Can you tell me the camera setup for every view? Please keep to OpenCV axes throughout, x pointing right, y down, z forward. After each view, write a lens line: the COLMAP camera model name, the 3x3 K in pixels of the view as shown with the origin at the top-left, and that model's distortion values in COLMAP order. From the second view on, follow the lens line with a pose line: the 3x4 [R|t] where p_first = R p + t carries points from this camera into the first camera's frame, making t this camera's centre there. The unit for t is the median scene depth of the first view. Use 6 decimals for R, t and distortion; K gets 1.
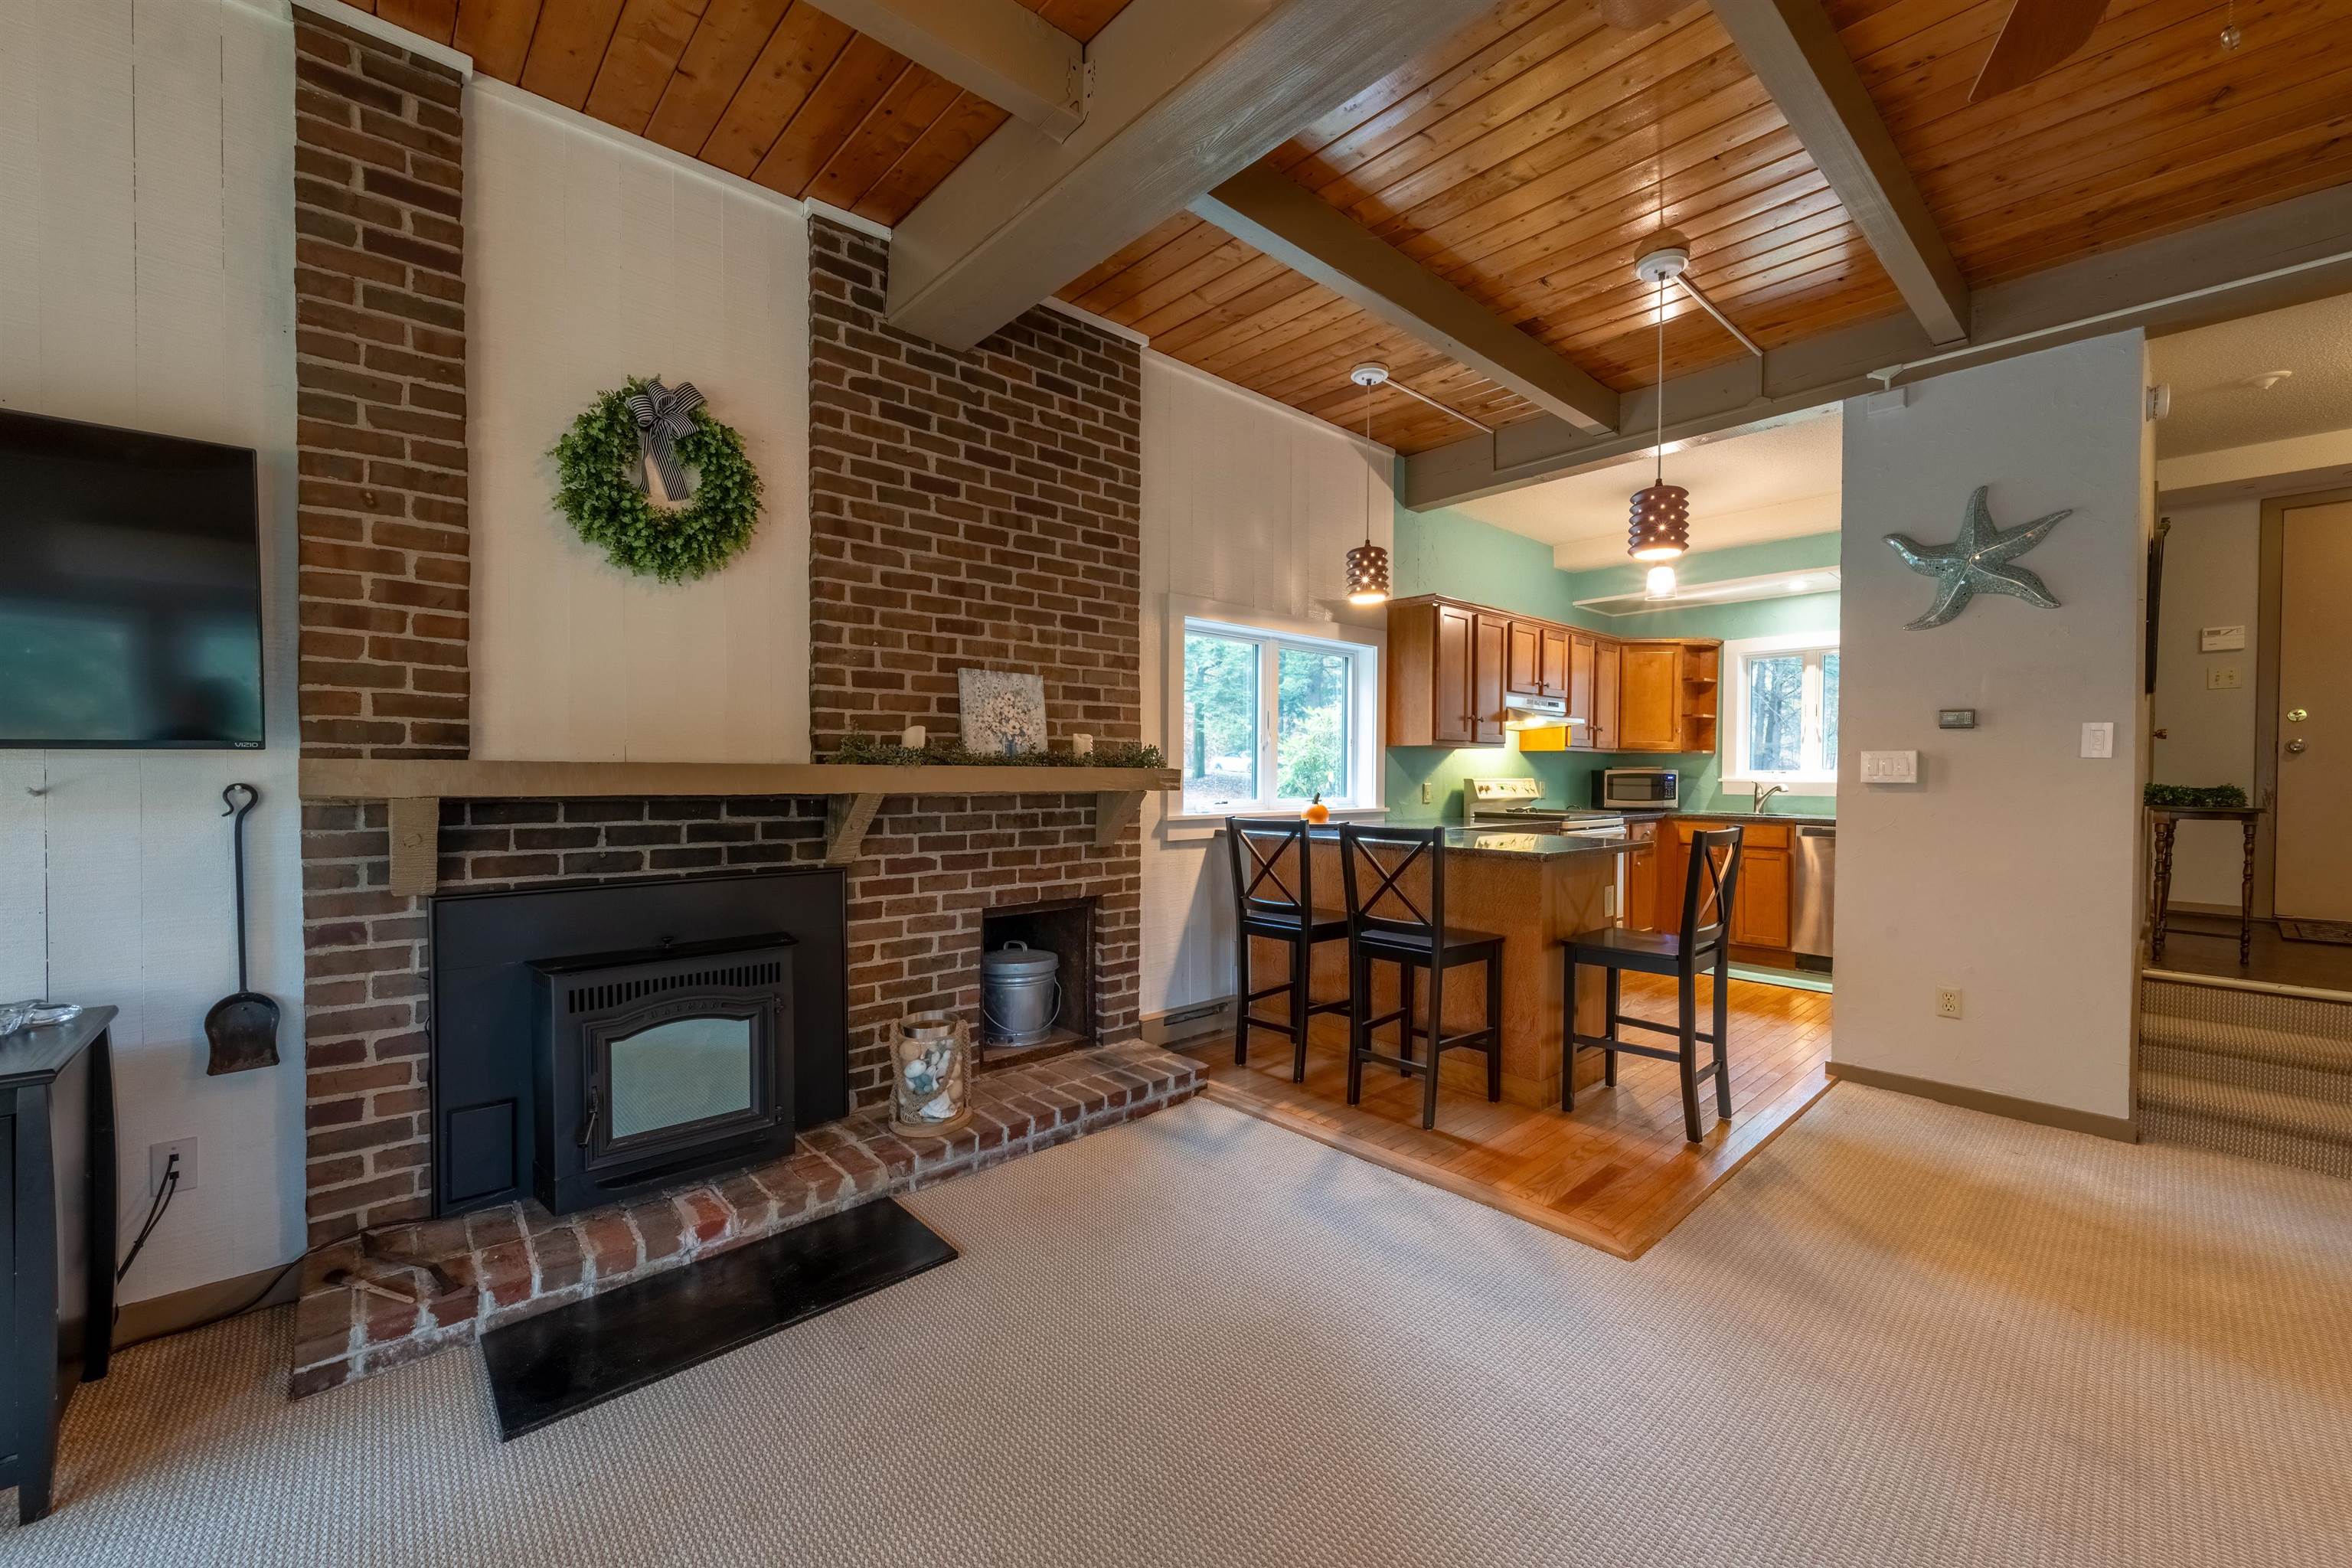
lens RADIAL K [[933.5, 0, 1206.6], [0, 933.5, 786.6], [0, 0, 1]] dist [-0.000934, -0.000057]
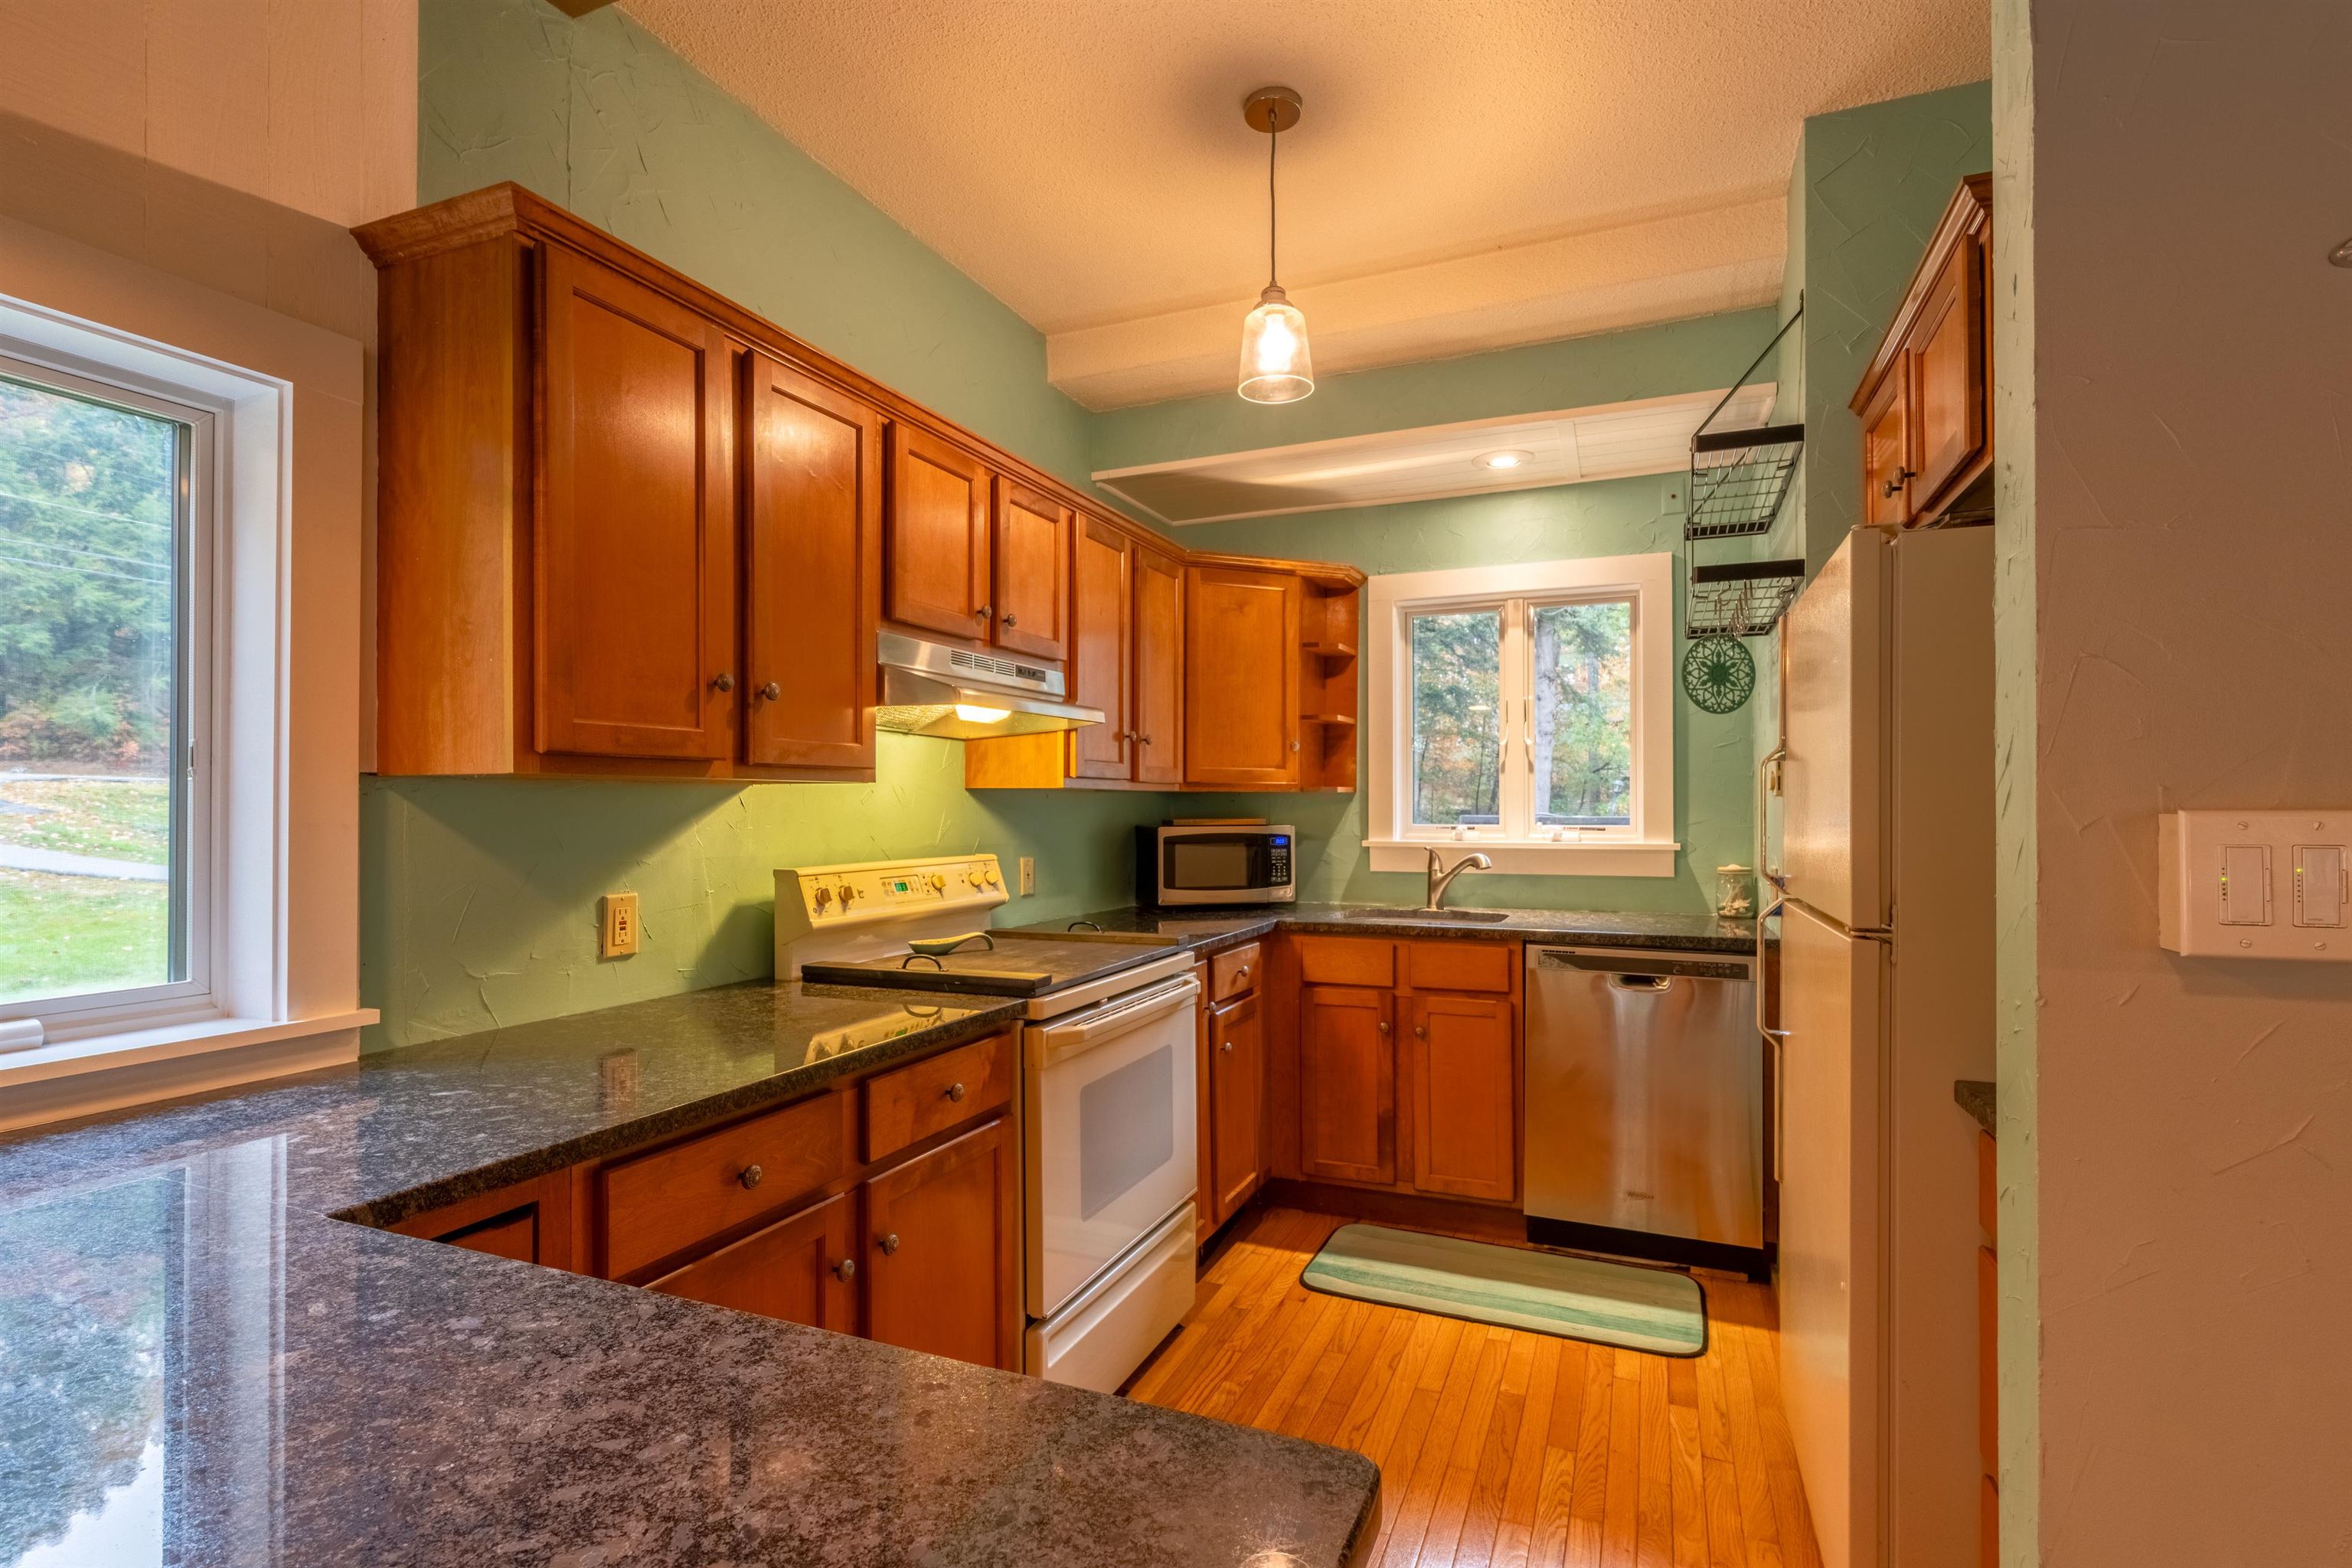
lens RADIAL K [[1103.6, 0, 1176.0], [0, 1103.6, 784.0], [0, 0, 1]] dist [0.000135, 0.000001]
pose [[0.920880, 0.001560, 0.389843, 0.239833], [0.011548, 0.999444, -0.031278, -0.024395], [-0.389675, 0.033305, 0.920350, 0.532087]]
